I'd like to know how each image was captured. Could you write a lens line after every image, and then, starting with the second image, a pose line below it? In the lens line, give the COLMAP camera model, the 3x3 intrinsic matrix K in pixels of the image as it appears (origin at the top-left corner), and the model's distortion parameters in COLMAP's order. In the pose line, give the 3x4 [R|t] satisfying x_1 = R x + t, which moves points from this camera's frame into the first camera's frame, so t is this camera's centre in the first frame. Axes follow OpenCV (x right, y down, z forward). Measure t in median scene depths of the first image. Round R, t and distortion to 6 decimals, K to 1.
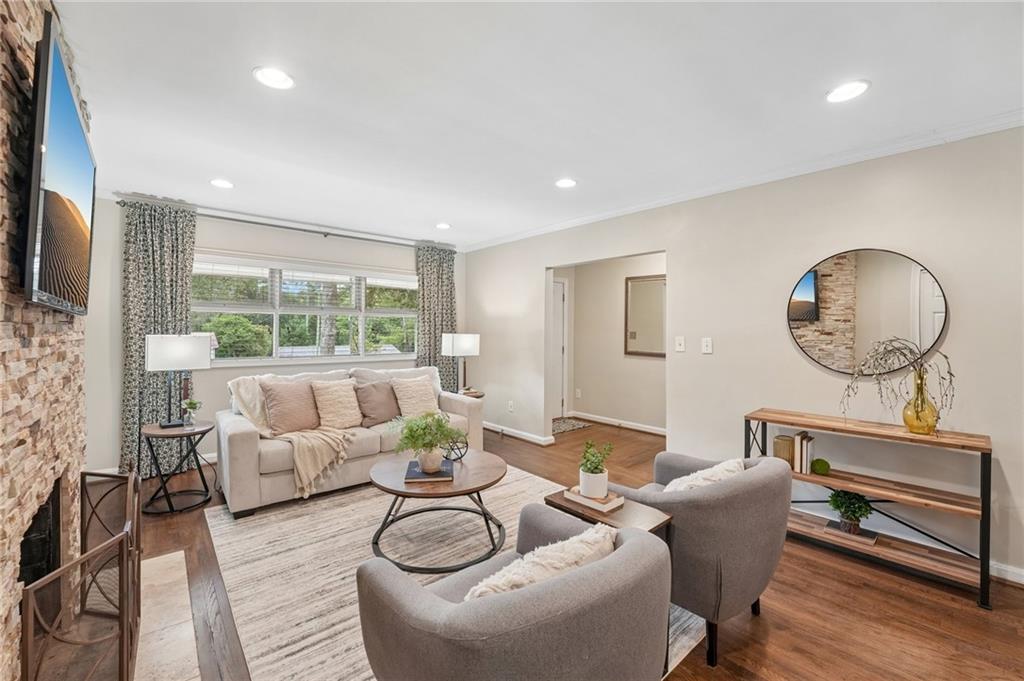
lens RADIAL K [[425.6, 0, 509.8], [0, 425.6, 325.3], [0, 0, 1]] dist [-0.021392, -0.000421]
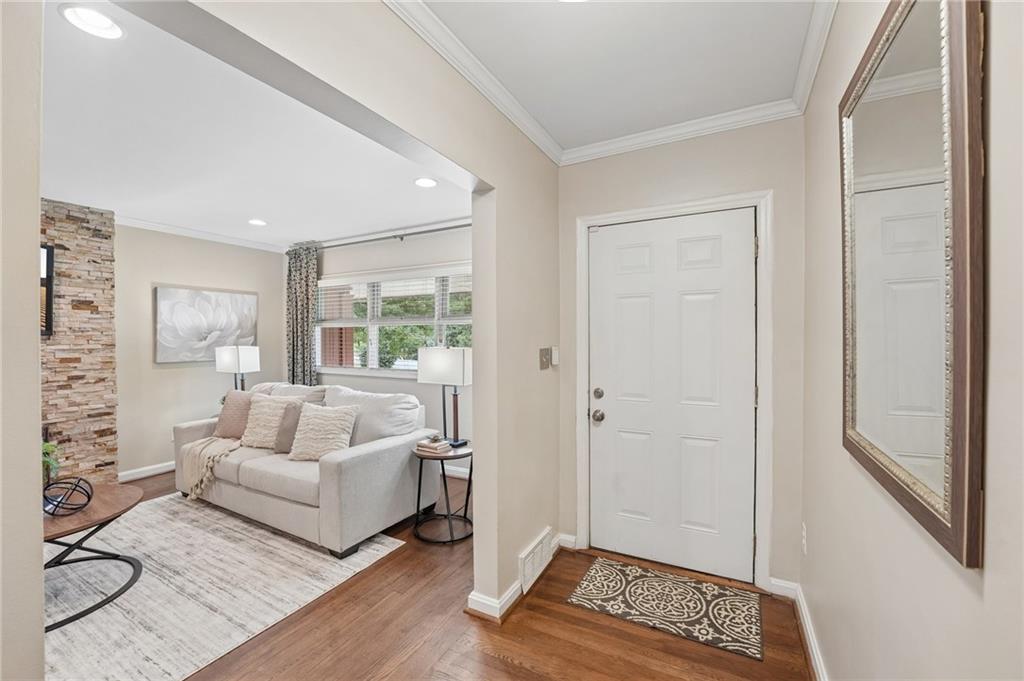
lens RADIAL K [[415.4, 0, 492.6], [0, 415.4, 338.6], [0, 0, 1]] dist [-0.022589, -0.000286]
pose [[0.337822, -0.003632, -0.941203, 0.556147], [0.018014, 0.999834, 0.002608, 0.008148], [0.941038, -0.017836, 0.337831, 1.021511]]
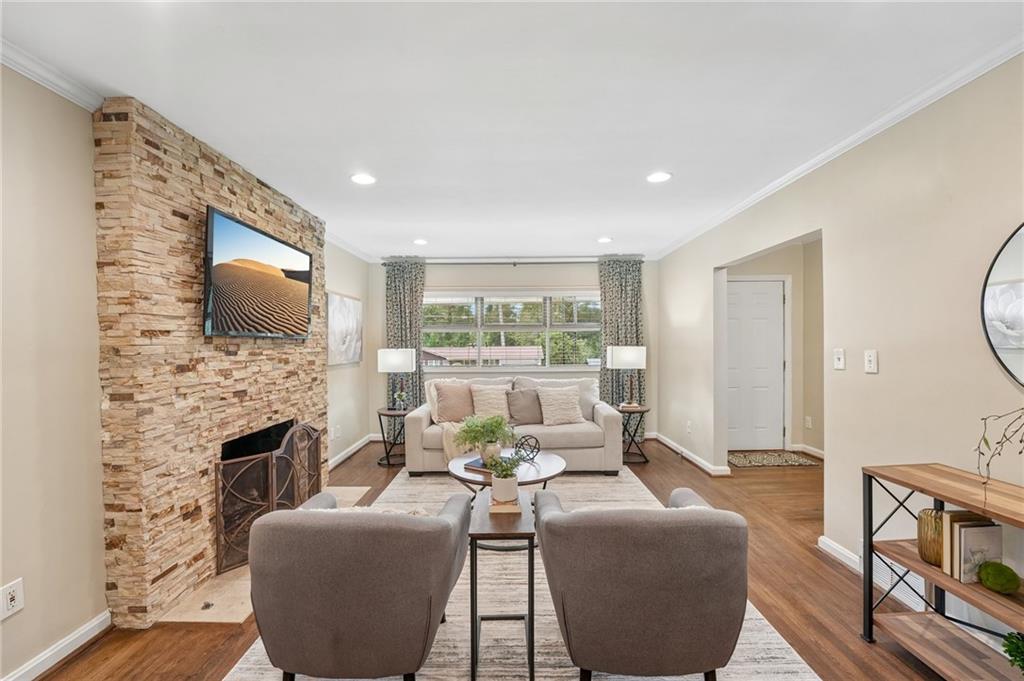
lens RADIAL K [[427.0, 0, 500.8], [0, 427.0, 343.8], [0, 0, 1]] dist [-0.001494, -0.000216]
pose [[0.748134, -0.012472, -0.663431, 0.385630], [0.021907, 0.999743, 0.005910, 0.002395], [0.663186, -0.018955, 0.748215, 0.081377]]
